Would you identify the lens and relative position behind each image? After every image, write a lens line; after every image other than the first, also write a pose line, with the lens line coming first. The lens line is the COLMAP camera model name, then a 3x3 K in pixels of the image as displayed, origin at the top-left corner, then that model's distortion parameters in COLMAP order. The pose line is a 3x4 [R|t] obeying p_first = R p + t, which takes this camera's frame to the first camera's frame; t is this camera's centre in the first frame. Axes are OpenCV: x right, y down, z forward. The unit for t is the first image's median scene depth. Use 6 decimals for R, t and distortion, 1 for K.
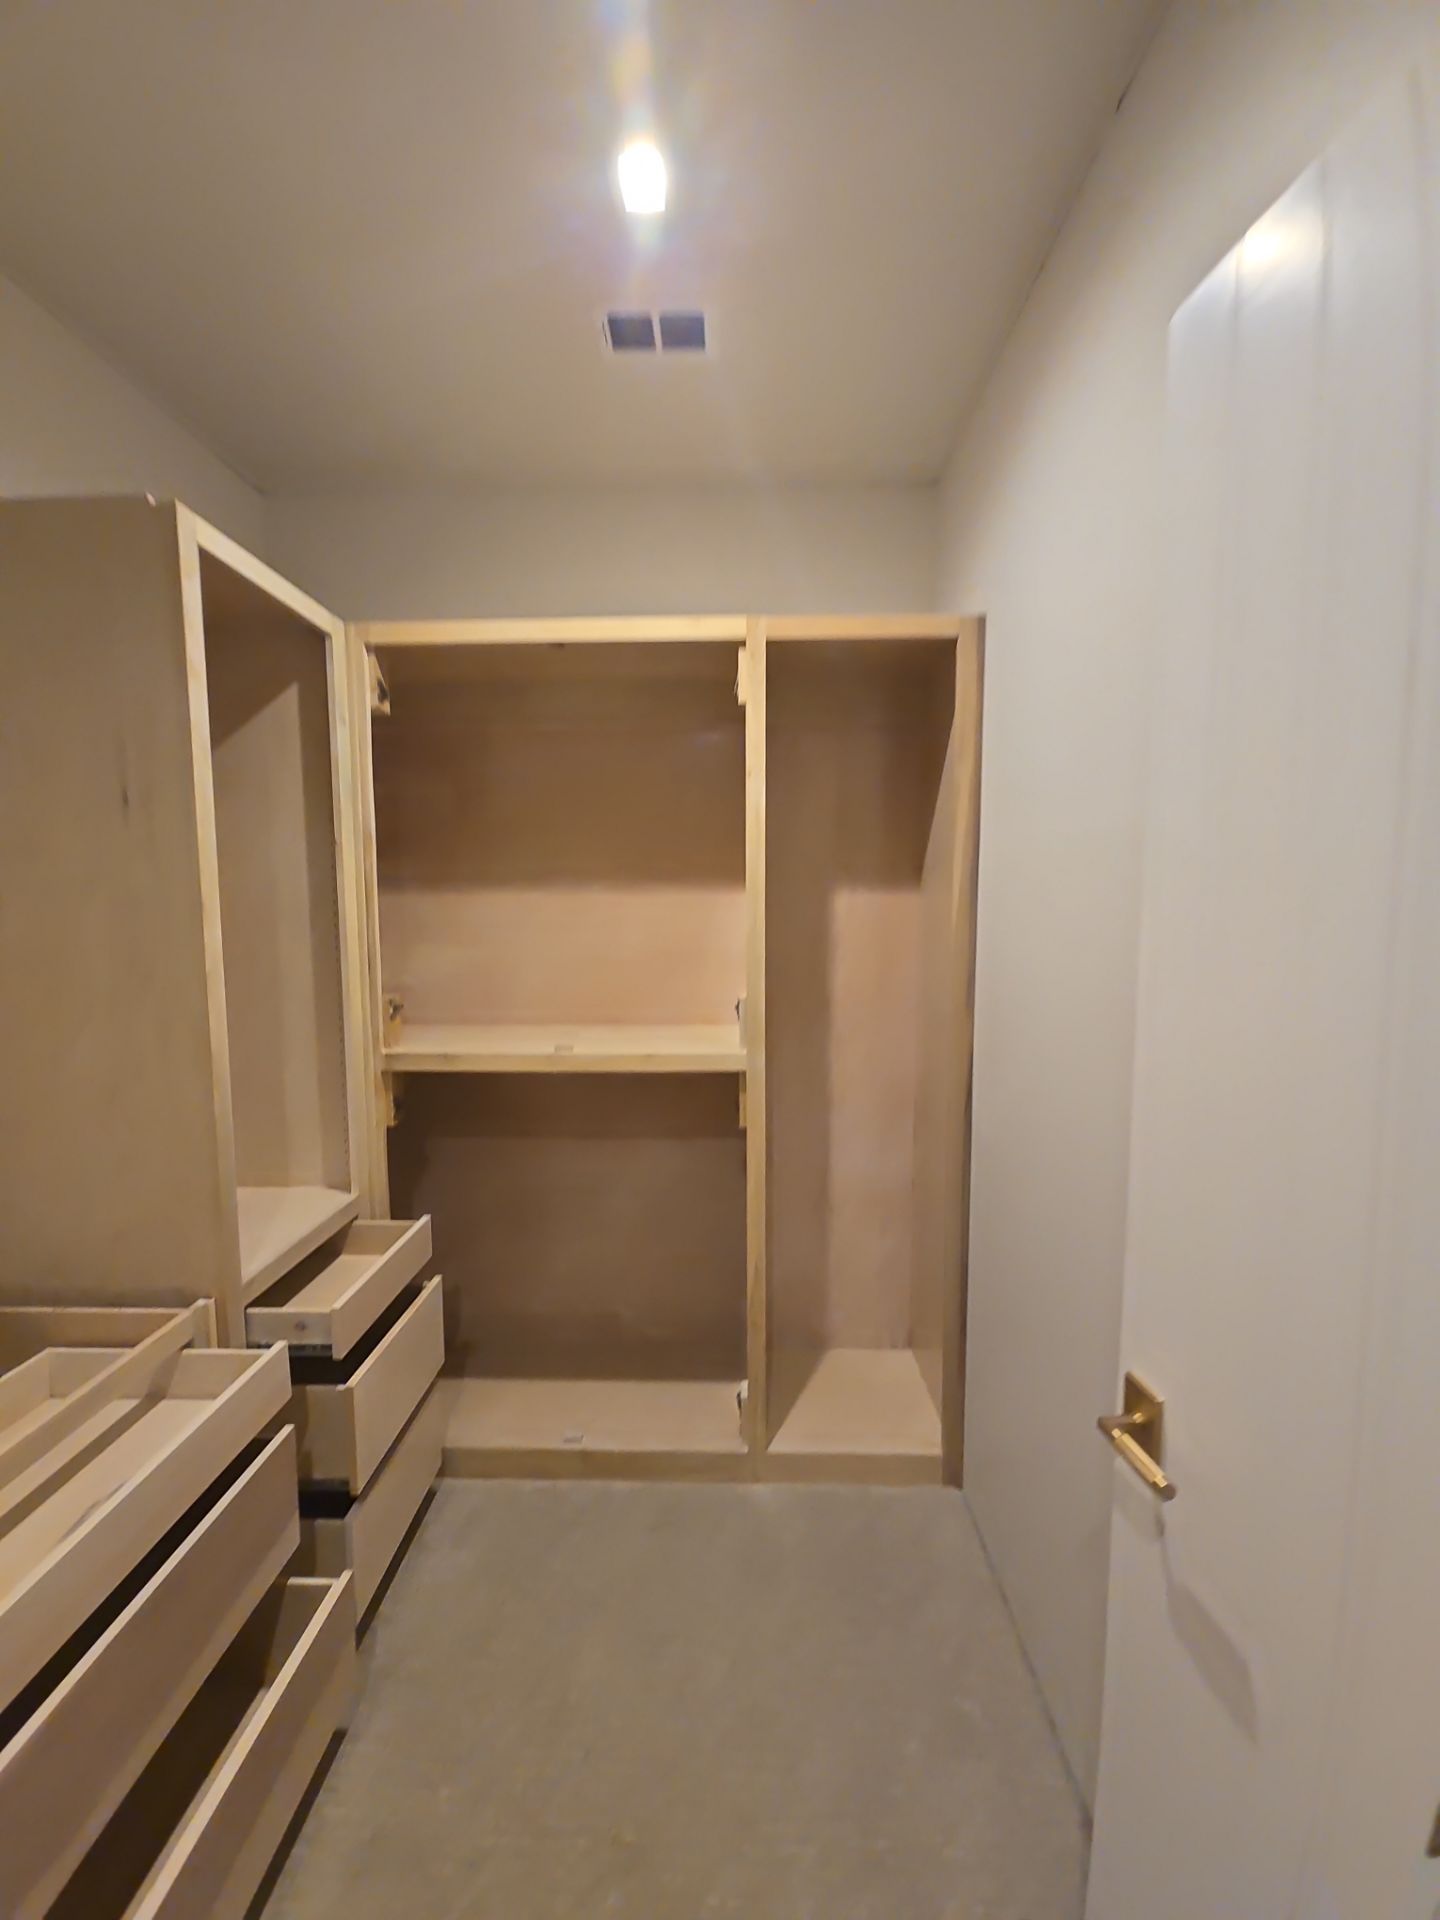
lens RADIAL K [[767.6, 0, 719.8], [0, 767.6, 976.4], [0, 0, 1]] dist [0.001558, -0.007215]
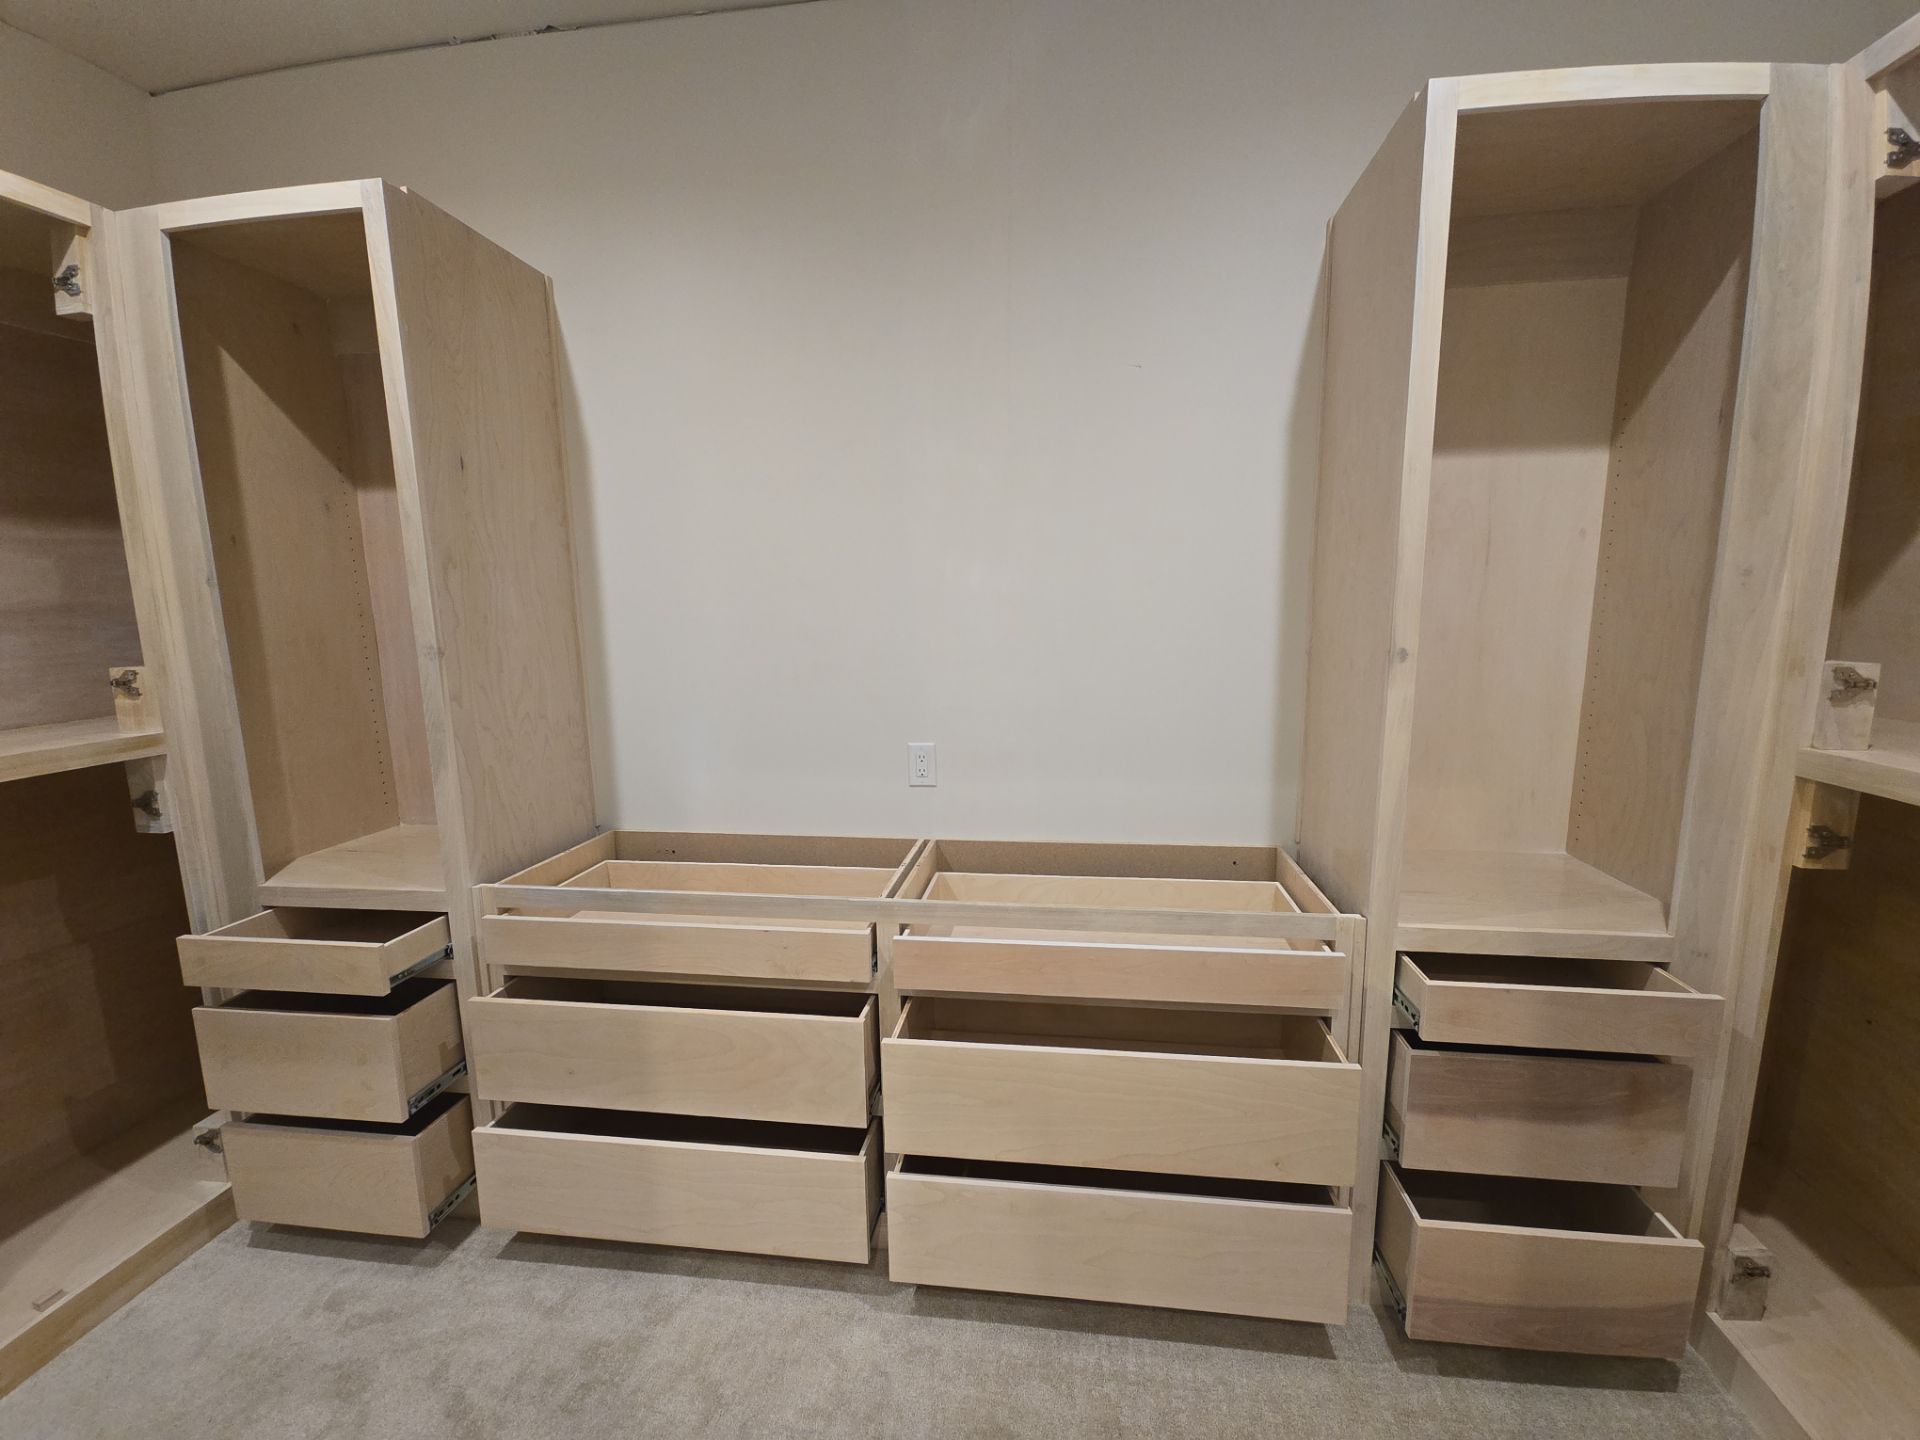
lens RADIAL K [[767.6, 0, 969.5], [0, 767.6, 727.5], [0, 0, 1]] dist [0.001558, -0.007215]
pose [[-0.105298, 0.154638, -0.982344, 0.252741], [-0.066874, 0.984498, 0.162146, 0.026641], [0.992190, 0.082767, -0.093324, 0.383901]]
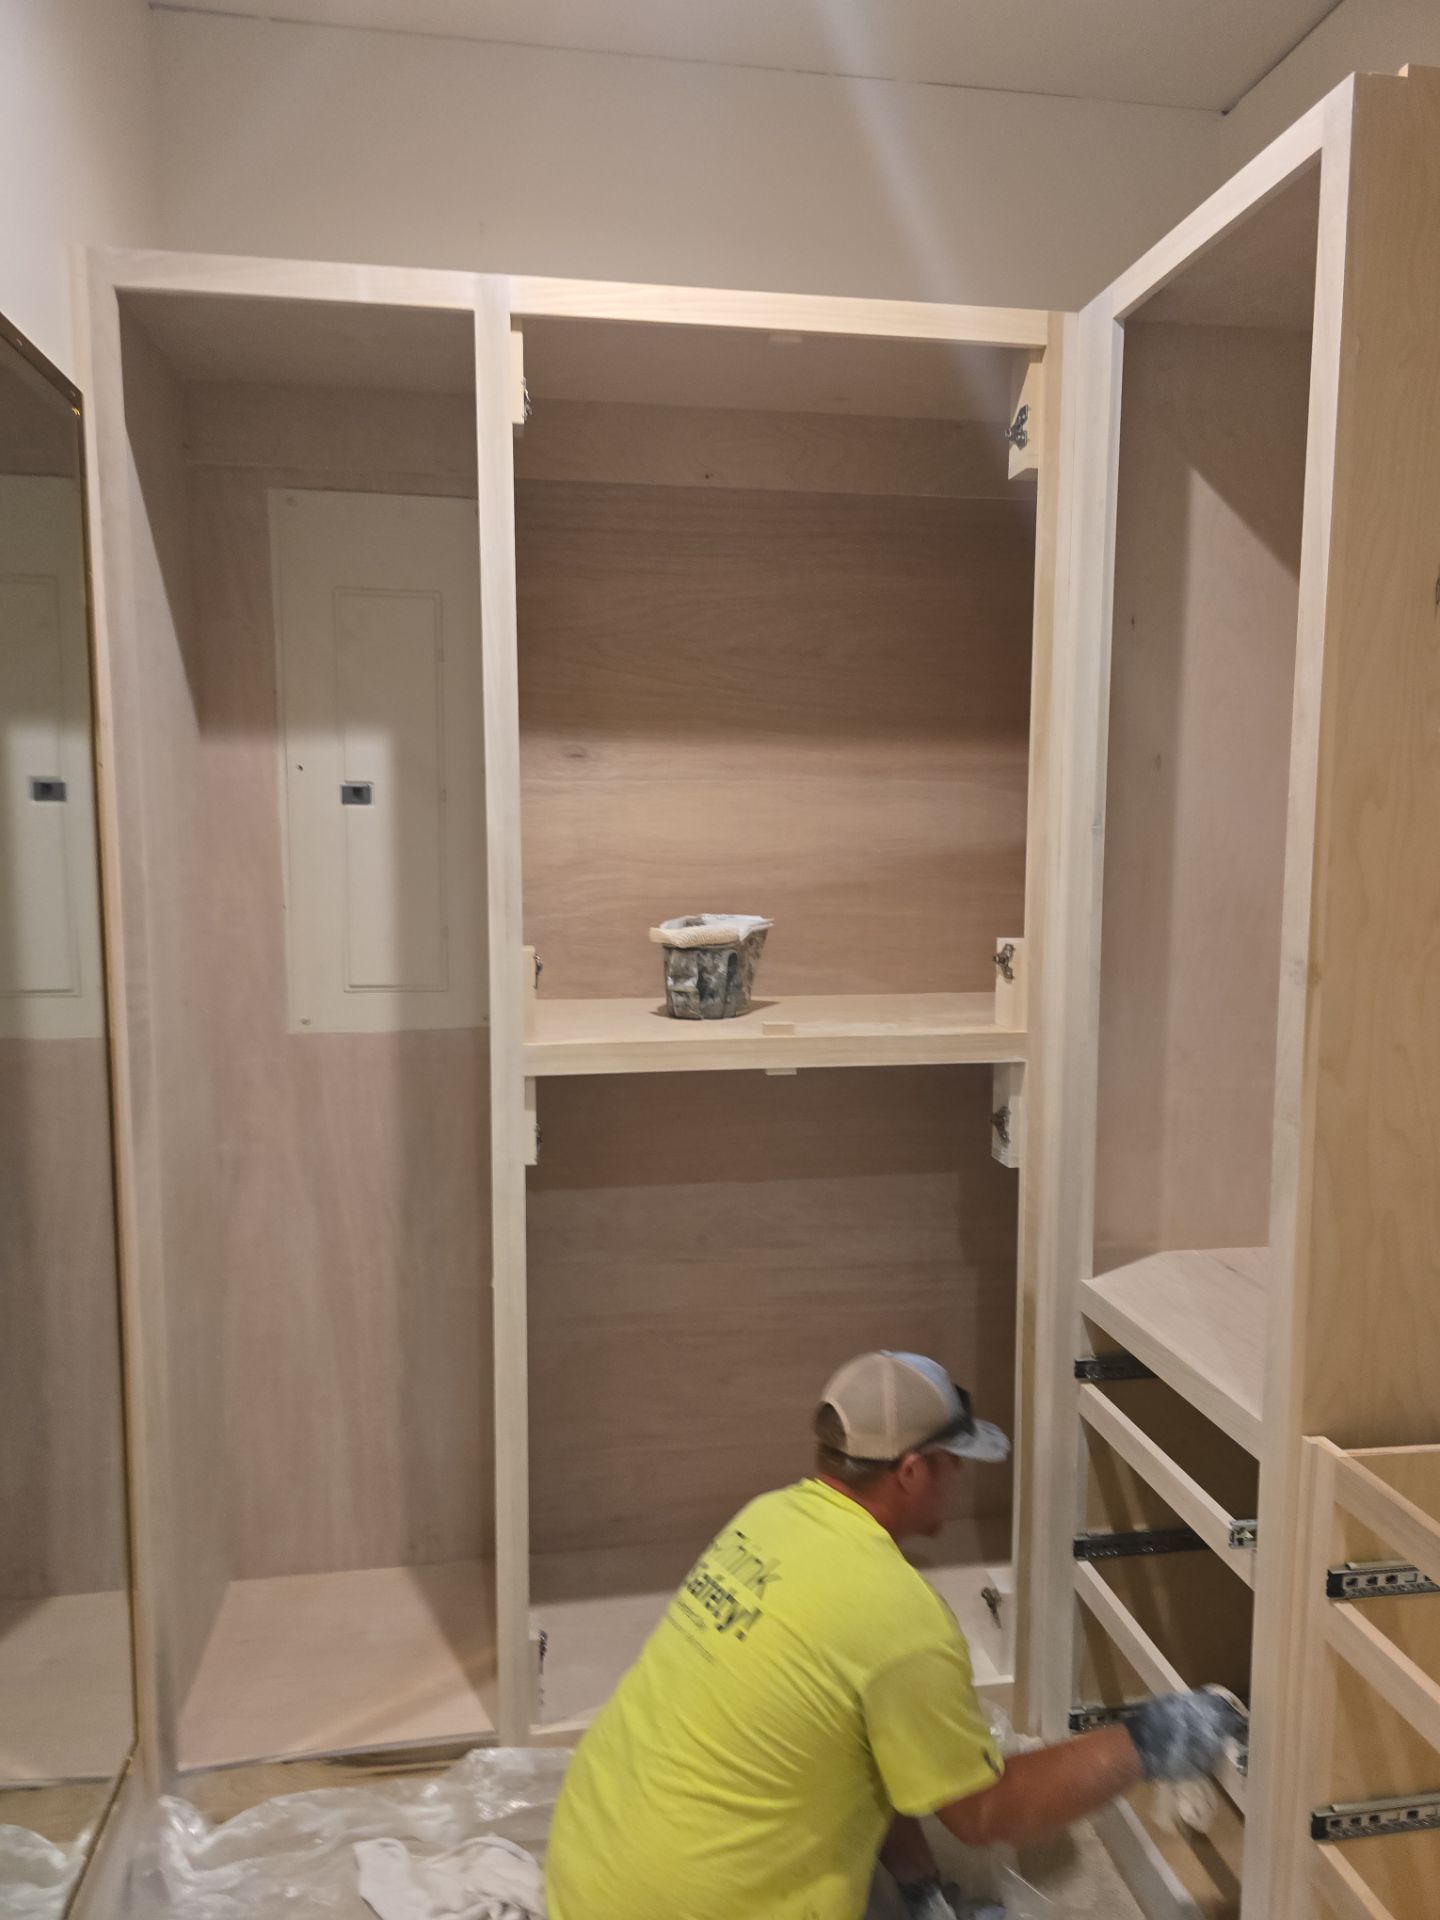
lens RADIAL K [[1301.7, 0, 724.4], [0, 1301.7, 956.3], [0, 0, 1]] dist [0.039298, -0.034080]
pose [[-0.984267, 0.018918, -0.175673, -0.039726], [-0.013789, 0.982996, 0.183111, -0.015178], [0.176150, 0.182652, -0.967269, 0.375320]]
